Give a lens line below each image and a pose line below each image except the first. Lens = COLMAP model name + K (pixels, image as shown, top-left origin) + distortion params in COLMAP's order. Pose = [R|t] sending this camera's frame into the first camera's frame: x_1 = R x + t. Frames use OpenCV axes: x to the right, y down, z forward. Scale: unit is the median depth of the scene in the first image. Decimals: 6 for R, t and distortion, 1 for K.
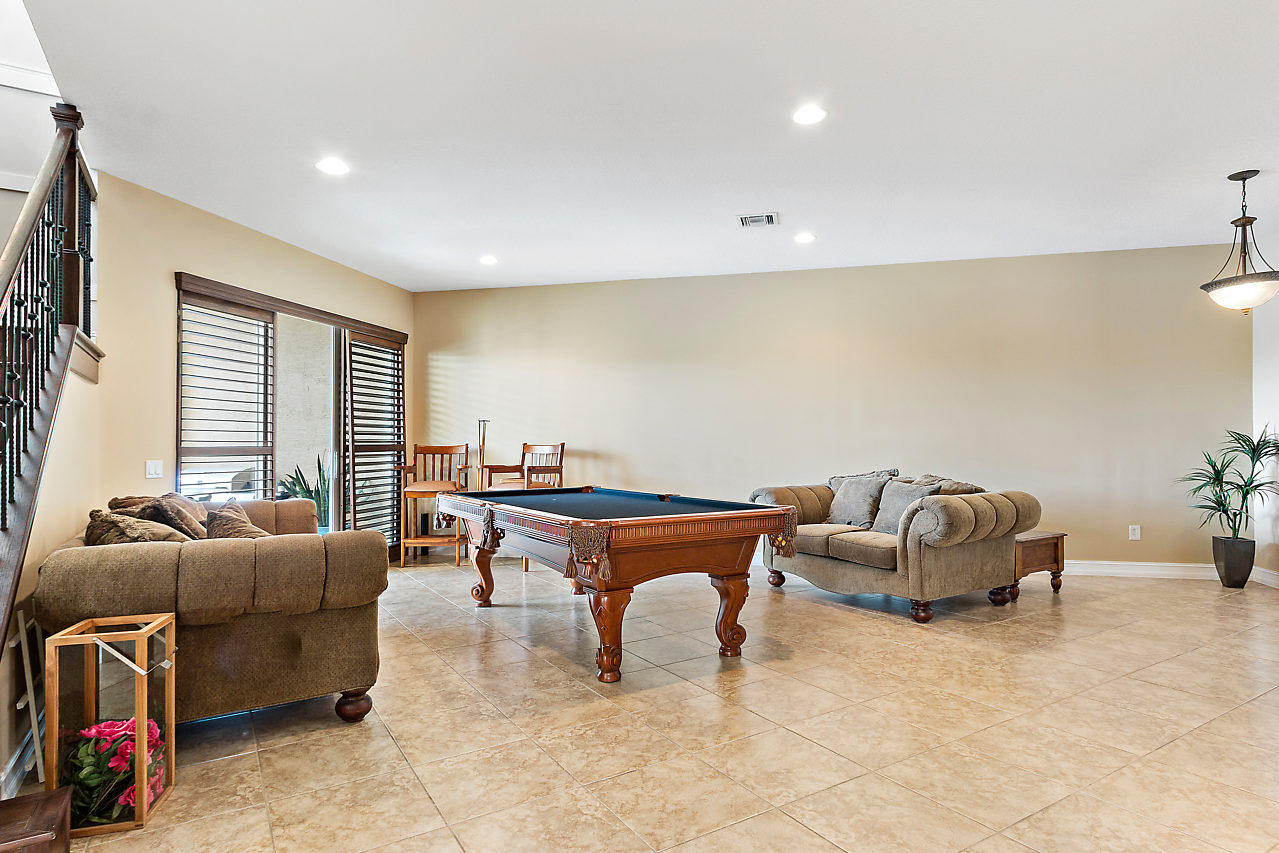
lens RADIAL K [[687.5, 0, 637.0], [0, 687.5, 434.2], [0, 0, 1]] dist [0.007892, 0.000494]
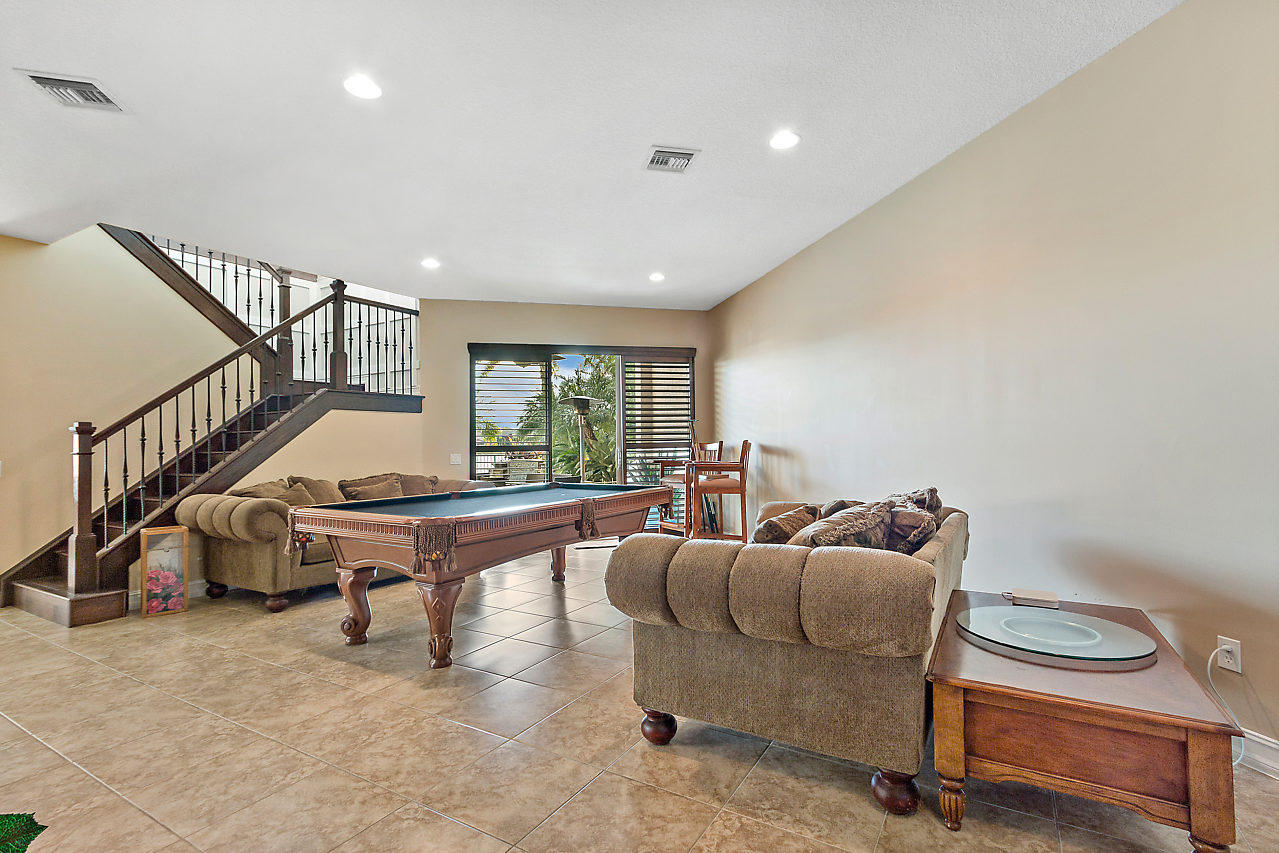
lens RADIAL K [[591.4, 0, 640.2], [0, 591.4, 434.0], [0, 0, 1]] dist [0.012012, 0.000726]
pose [[0.462144, -0.014890, -0.886680, 0.849236], [0.026027, 0.999656, -0.003222, 0.003425], [0.886423, -0.021588, 0.462373, 0.731305]]
